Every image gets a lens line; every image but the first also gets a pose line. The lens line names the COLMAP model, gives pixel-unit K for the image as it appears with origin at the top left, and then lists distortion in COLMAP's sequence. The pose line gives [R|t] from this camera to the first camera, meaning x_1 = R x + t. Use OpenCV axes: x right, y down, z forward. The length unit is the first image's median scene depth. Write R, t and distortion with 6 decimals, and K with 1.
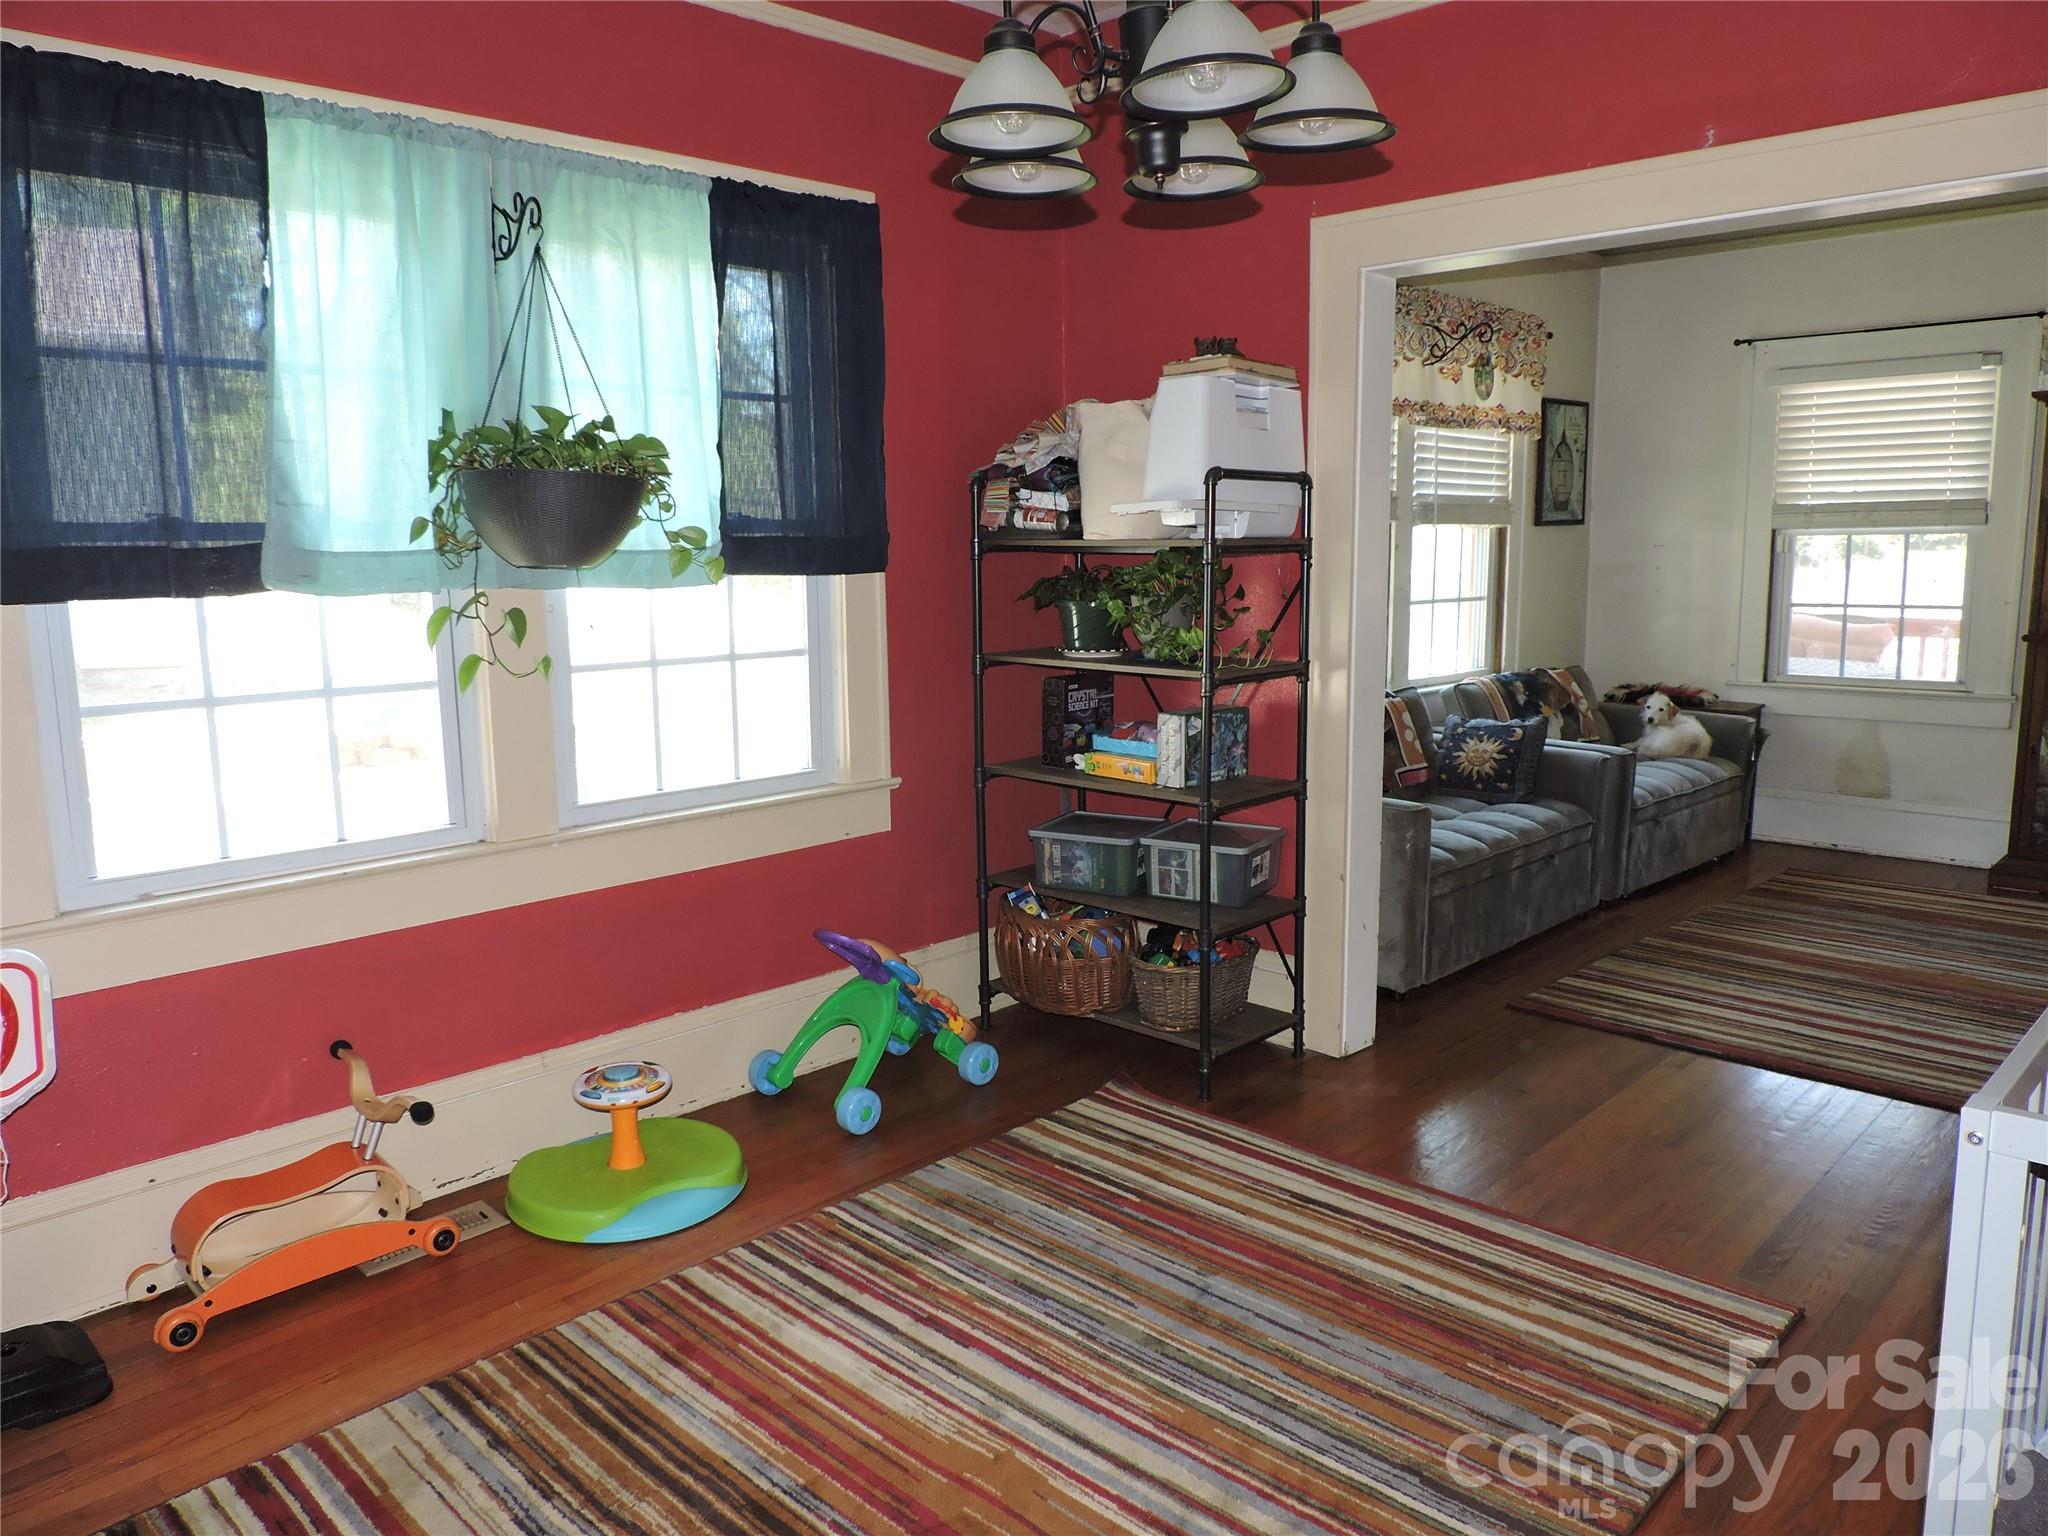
lens RADIAL K [[1436.3, 0, 1066.2], [0, 1436.3, 767.5], [0, 0, 1]] dist [-0.003561, -0.002494]
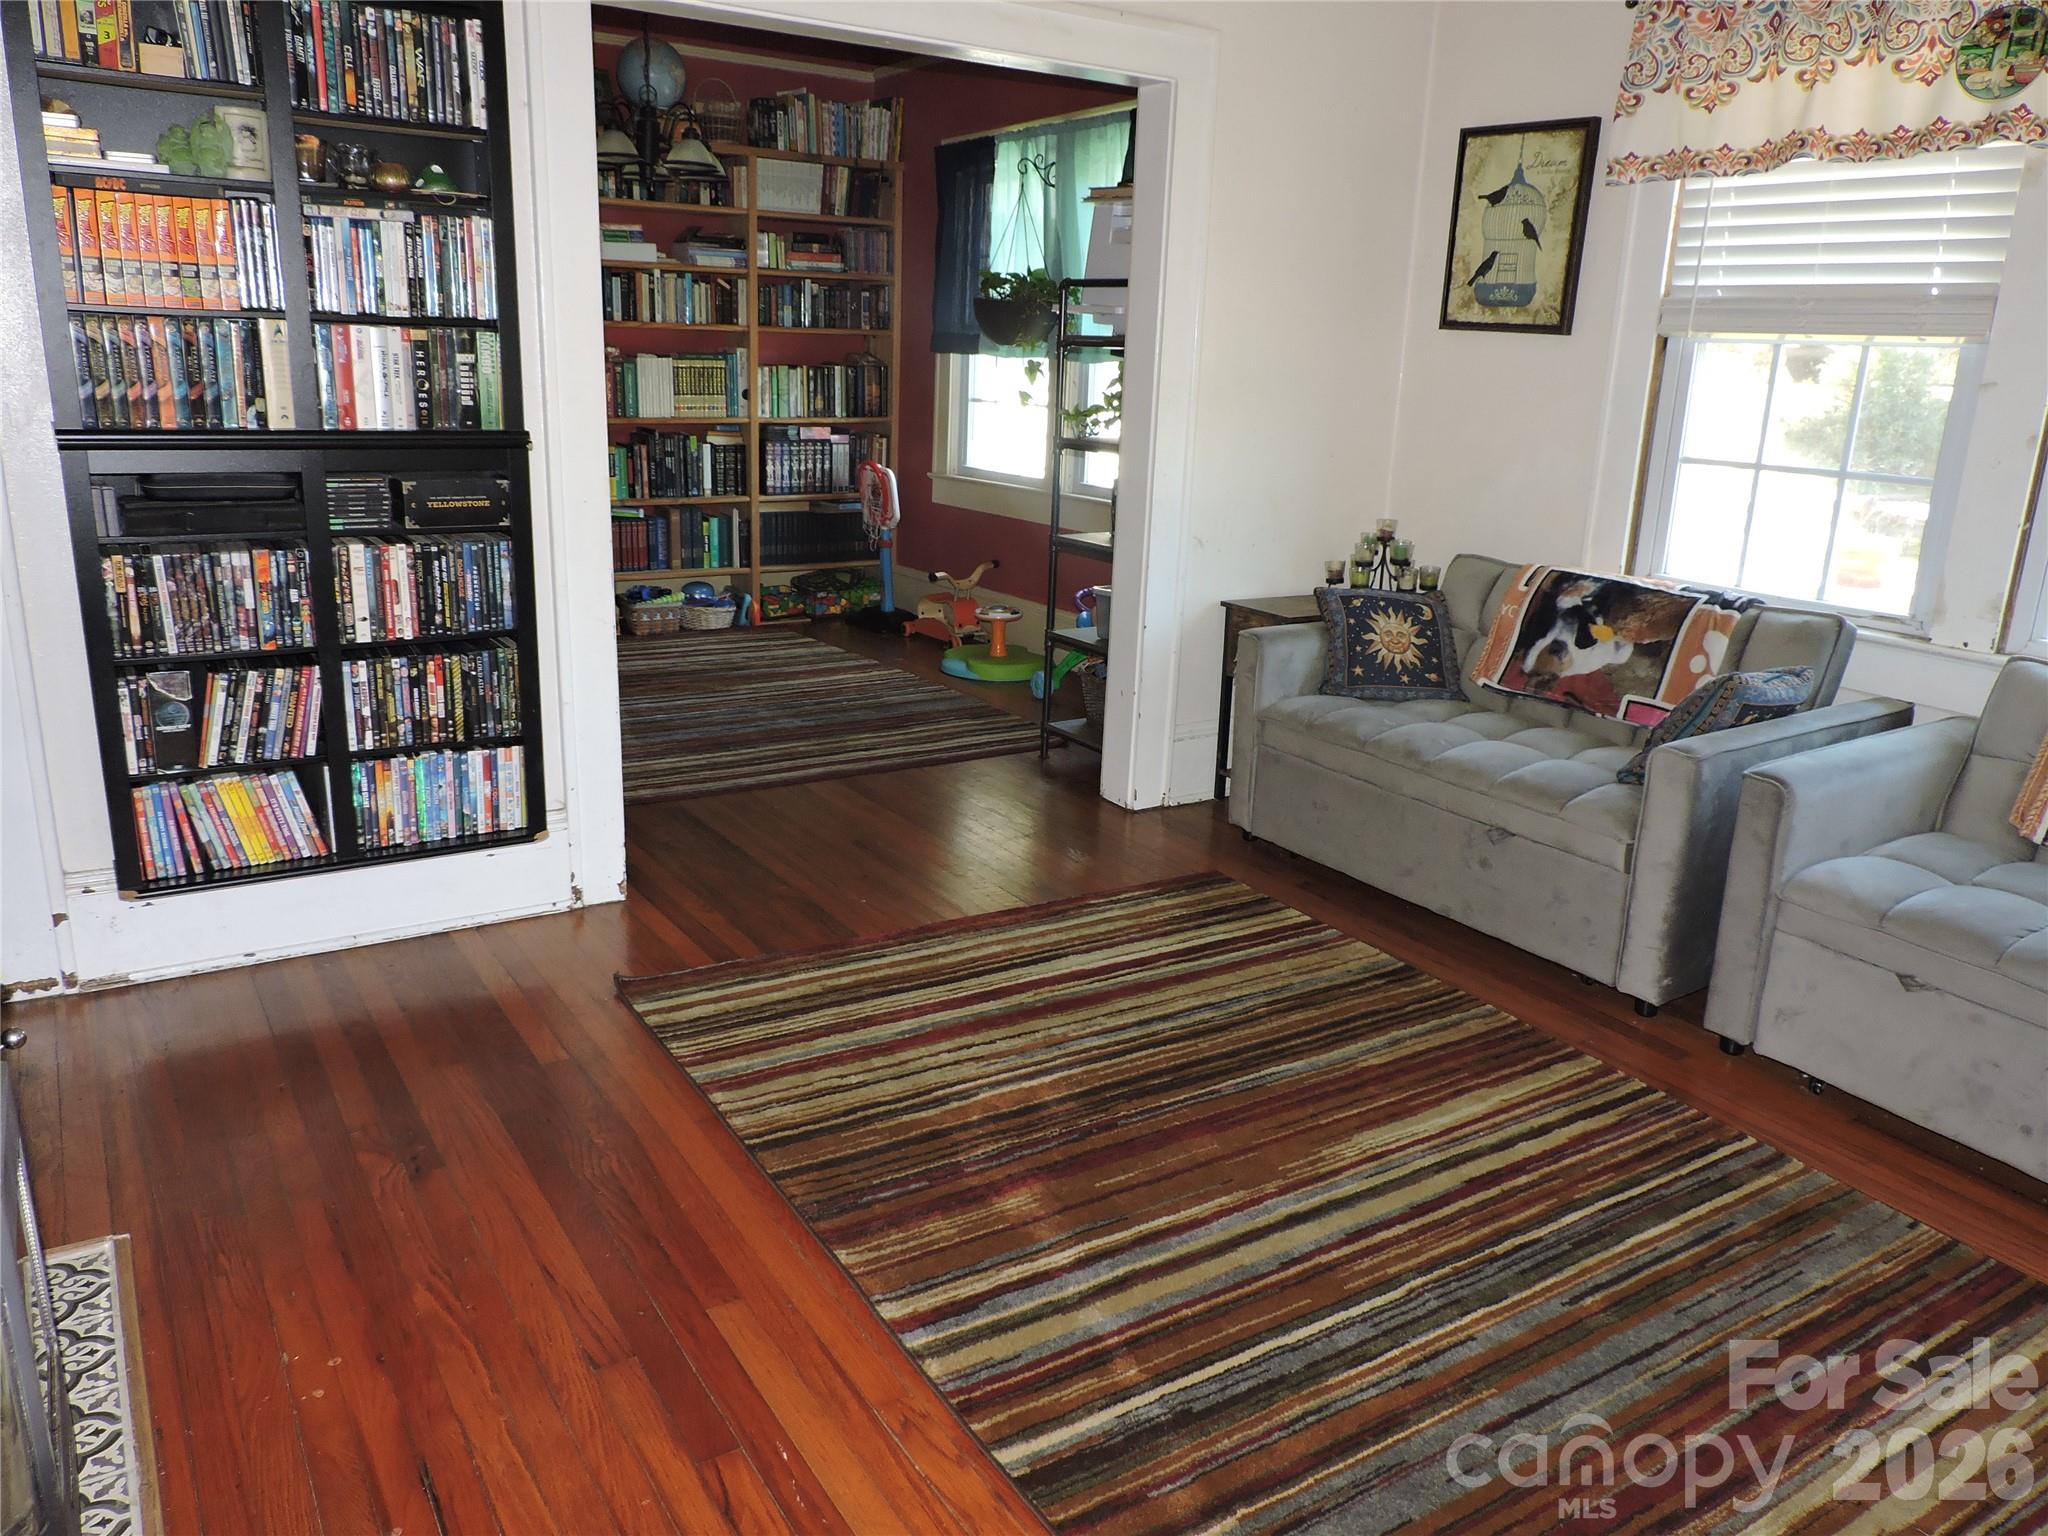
lens RADIAL K [[1495.2, 0, 1024.0], [0, 1495.2, 768.0], [0, 0, 1]] dist [0.006153, -0.004866]
pose [[-0.249374, 0.266148, -0.931117, 0.844394], [-0.181783, 0.931536, 0.314953, -0.120503], [0.951193, 0.247803, -0.183920, 0.728025]]
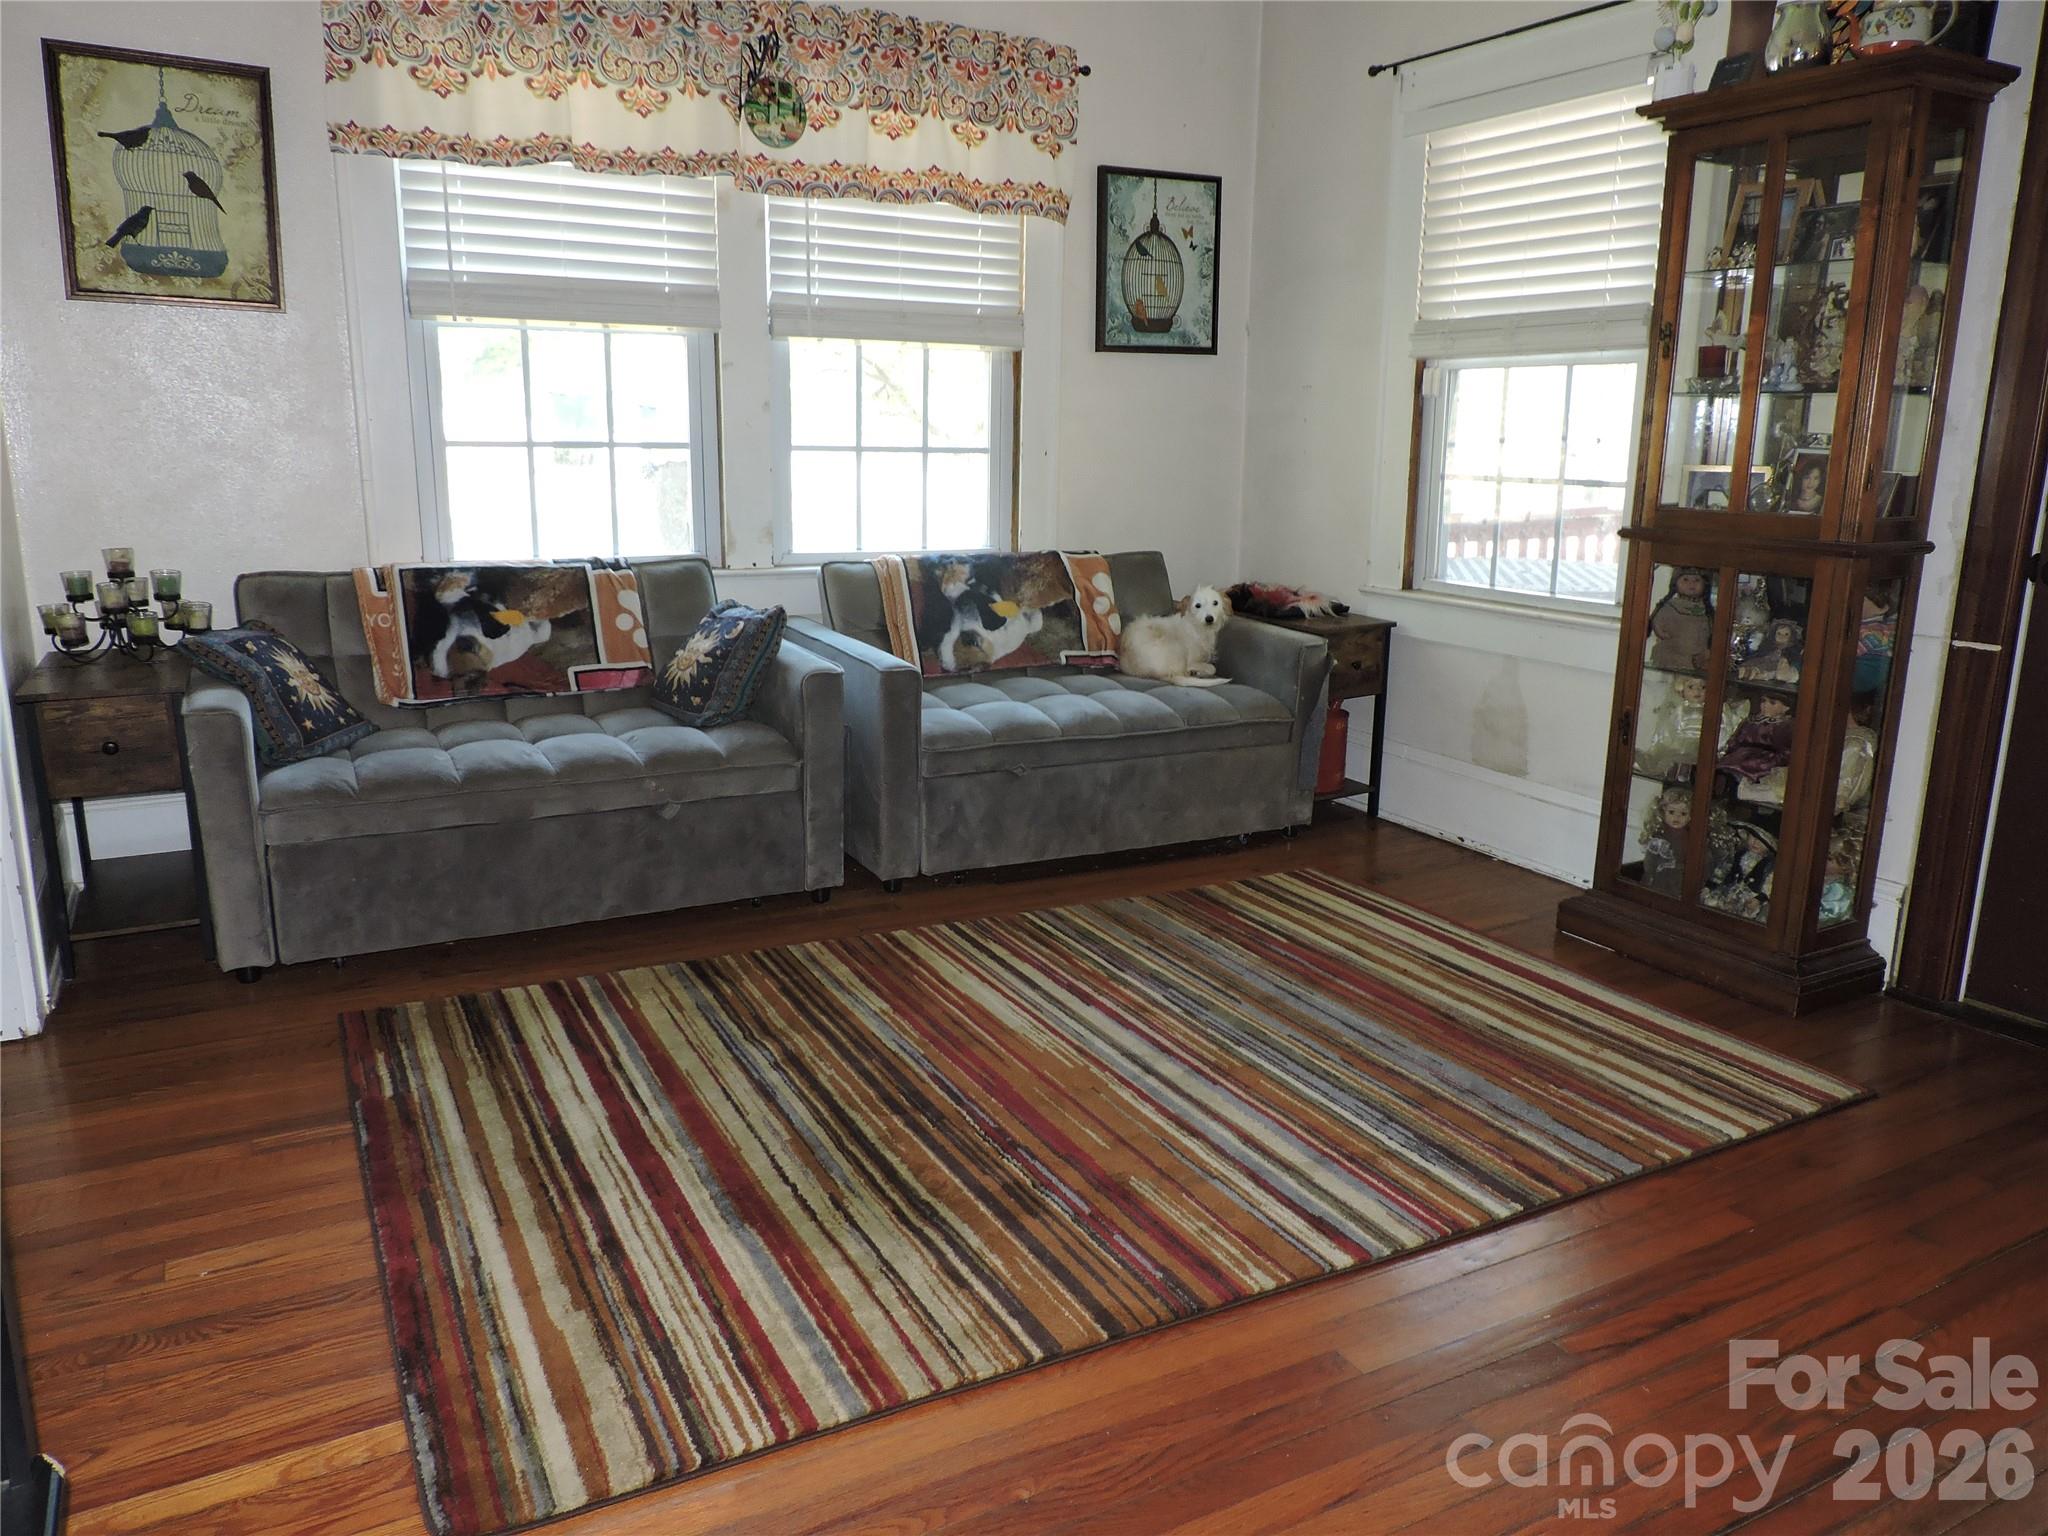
lens RADIAL K [[1454.3, 0, 1027.3], [0, 1454.3, 777.7], [0, 0, 1]] dist [-0.008650, -0.008368]
pose [[0.950635, 0.096850, -0.294809, 0.568788], [-0.072692, 0.993115, 0.091857, -0.023040], [0.301676, -0.065892, 0.951131, 0.307425]]
